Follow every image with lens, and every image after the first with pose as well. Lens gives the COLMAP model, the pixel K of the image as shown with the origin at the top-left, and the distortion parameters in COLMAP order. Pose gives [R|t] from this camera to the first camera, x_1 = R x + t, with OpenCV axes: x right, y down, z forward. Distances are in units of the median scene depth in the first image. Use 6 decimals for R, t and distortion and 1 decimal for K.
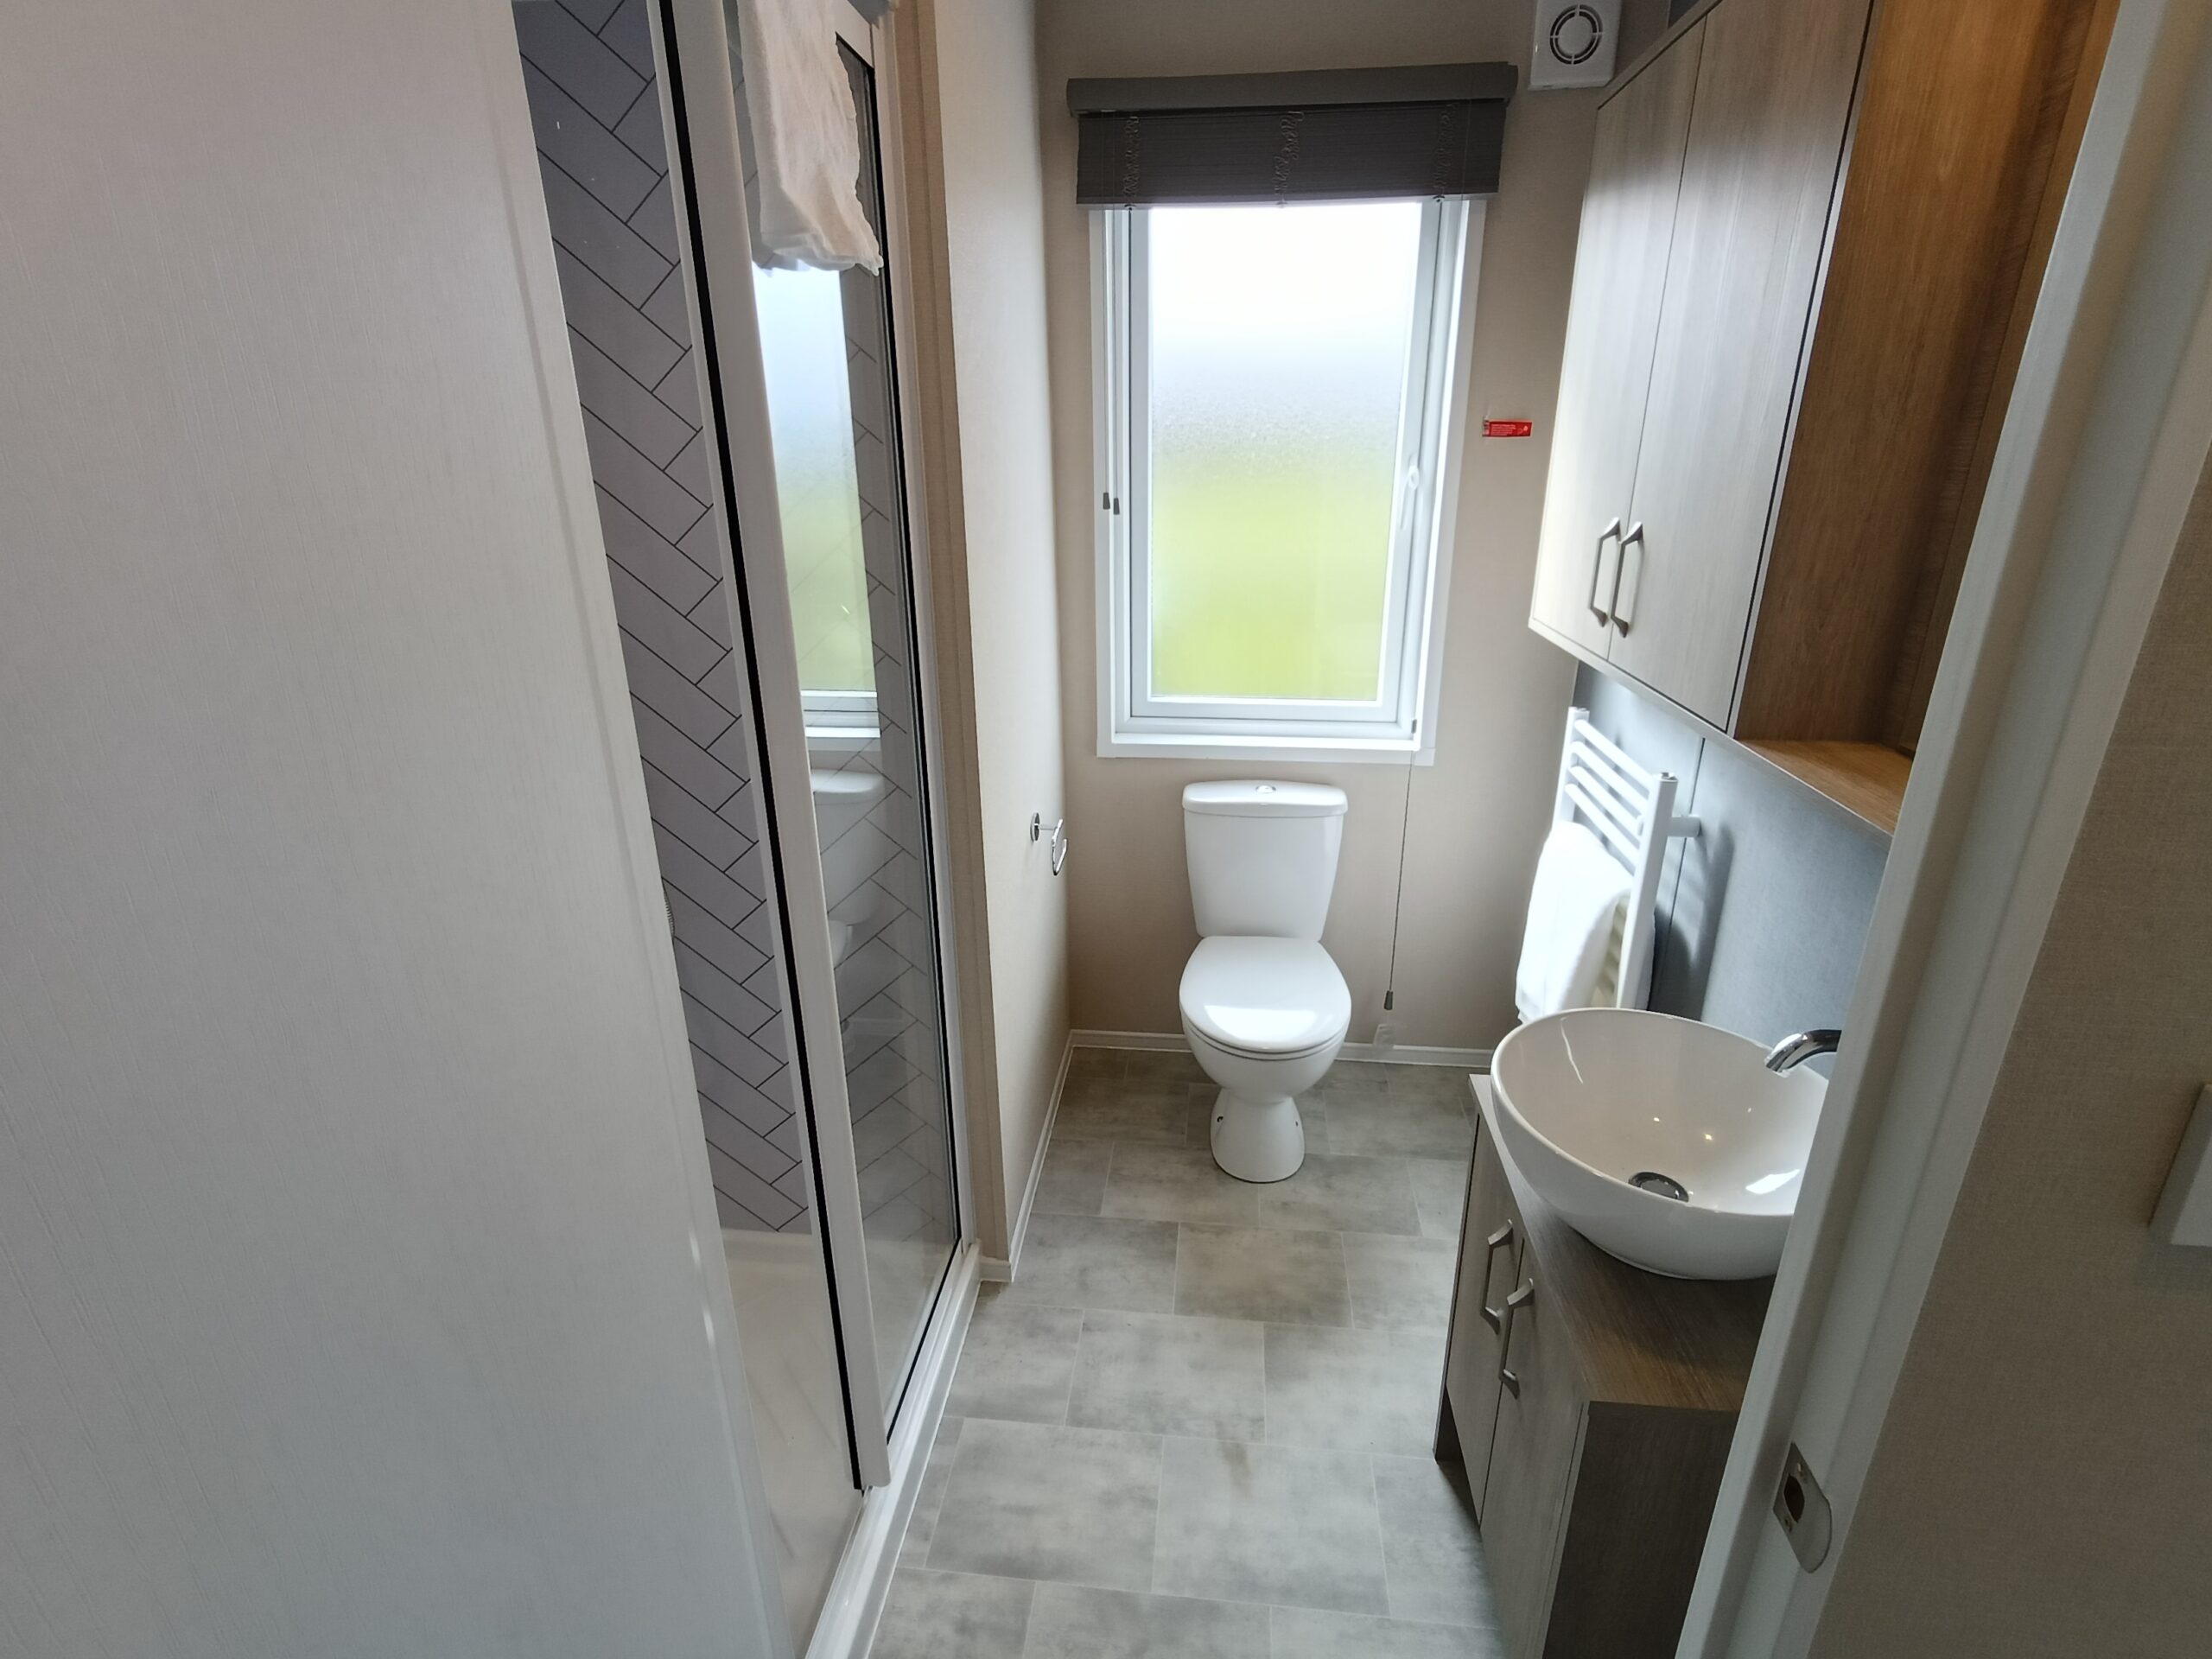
lens RADIAL K [[1039.8, 0, 1106.7], [0, 1039.8, 826.8], [0, 0, 1]] dist [0.000009, 0.003035]
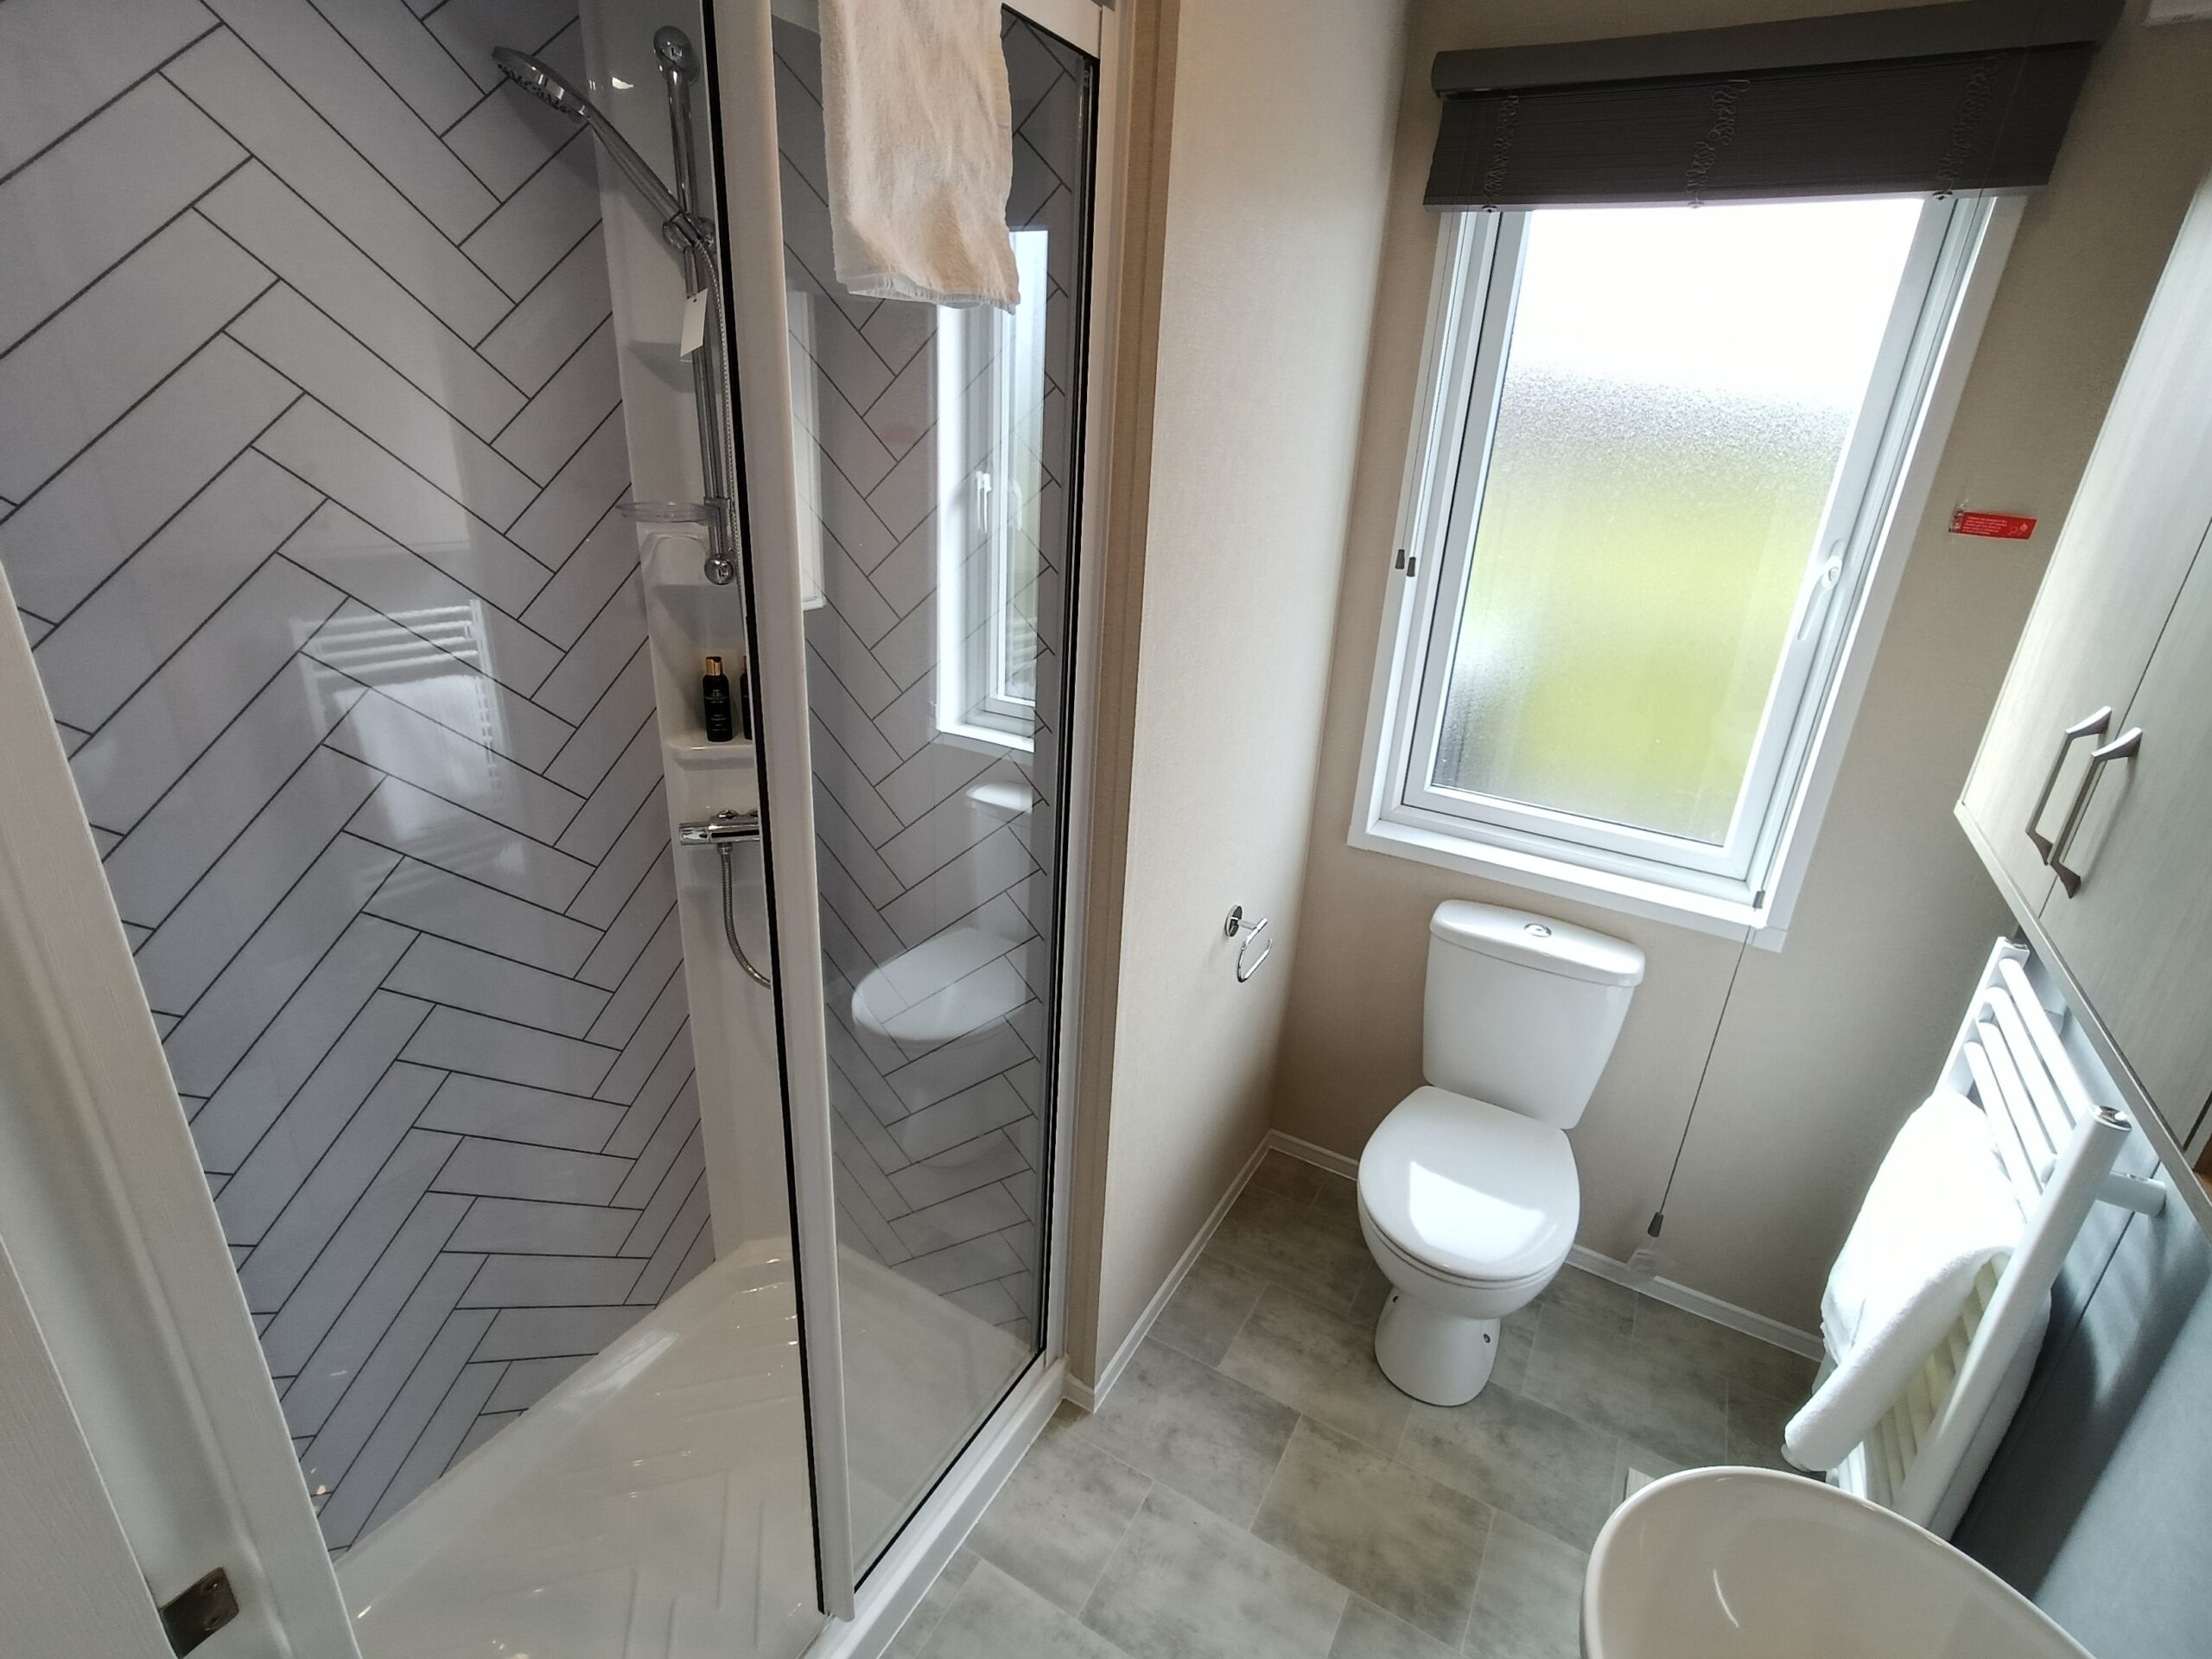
lens RADIAL K [[1039.8, 0, 1103.0], [0, 1039.8, 831.0], [0, 0, 1]] dist [0.000009, 0.003035]
pose [[0.917812, 0.201312, -0.342191, 0.121706], [-0.195092, 0.979358, 0.052890, -0.104802], [0.345775, 0.018216, 0.938141, 0.143471]]
